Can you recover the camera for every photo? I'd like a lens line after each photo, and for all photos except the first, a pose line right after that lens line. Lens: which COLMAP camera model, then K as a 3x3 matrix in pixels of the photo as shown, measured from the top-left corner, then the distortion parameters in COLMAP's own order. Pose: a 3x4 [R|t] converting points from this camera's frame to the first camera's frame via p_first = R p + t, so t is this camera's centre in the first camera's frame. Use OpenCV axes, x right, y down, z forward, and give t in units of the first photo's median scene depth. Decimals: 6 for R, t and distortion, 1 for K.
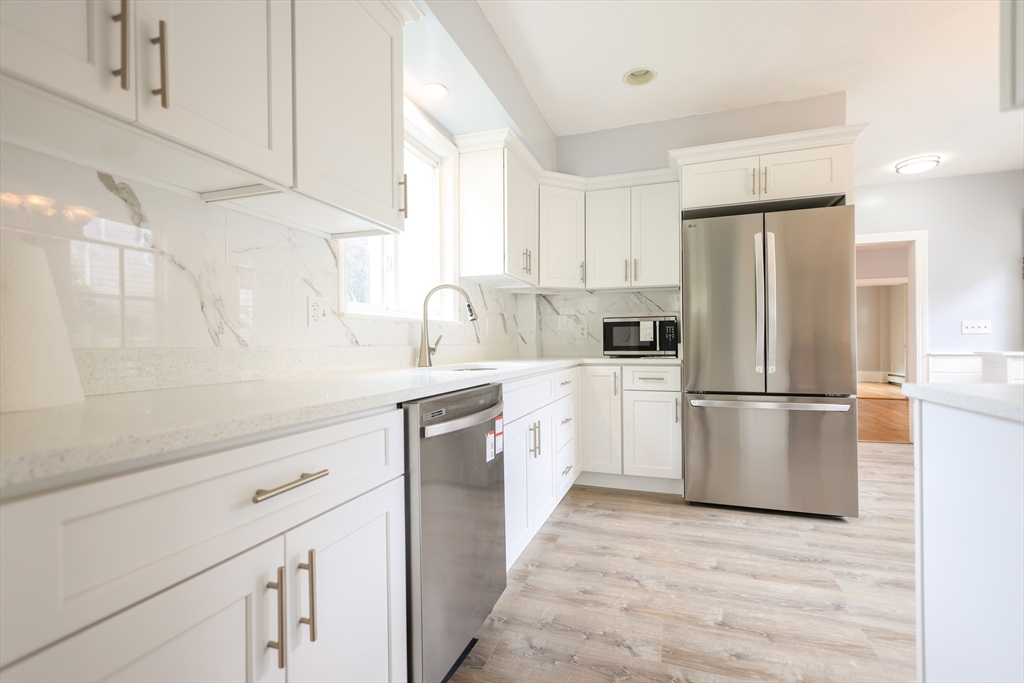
lens RADIAL K [[469.1, 0, 508.0], [0, 469.1, 346.7], [0, 0, 1]] dist [-0.000178, 0.000455]
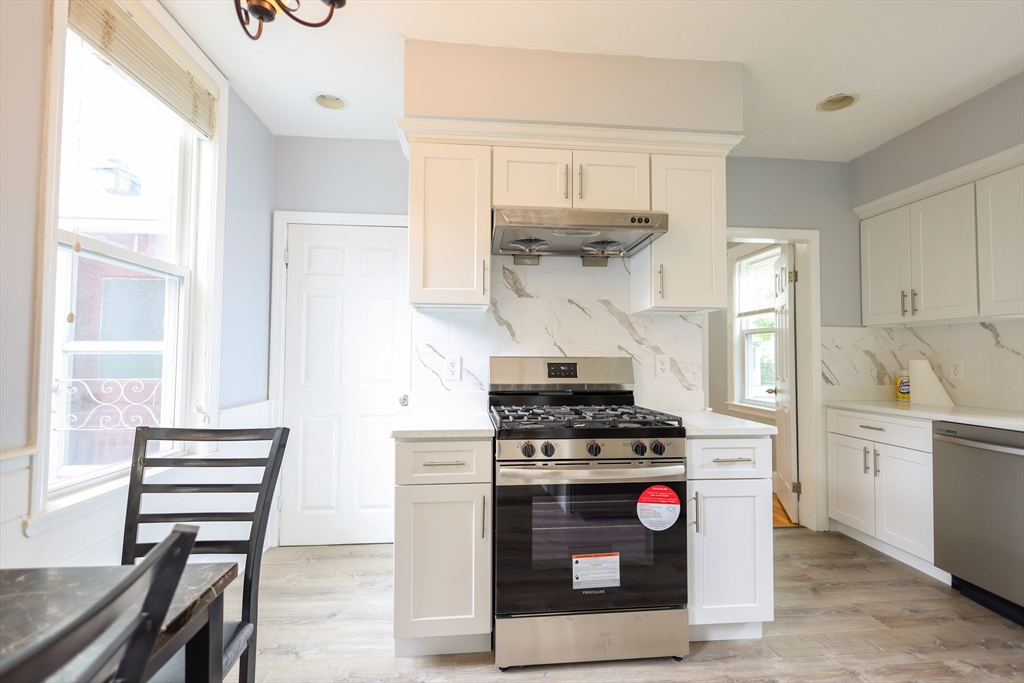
lens RADIAL K [[469.1, 0, 508.0], [0, 469.1, 346.7], [0, 0, 1]] dist [-0.000178, 0.000455]
pose [[-0.908158, -0.008148, -0.418549, 0.996294], [-0.002769, 0.999906, -0.013456, -0.074634], [0.418619, -0.011061, -0.908095, 0.870134]]
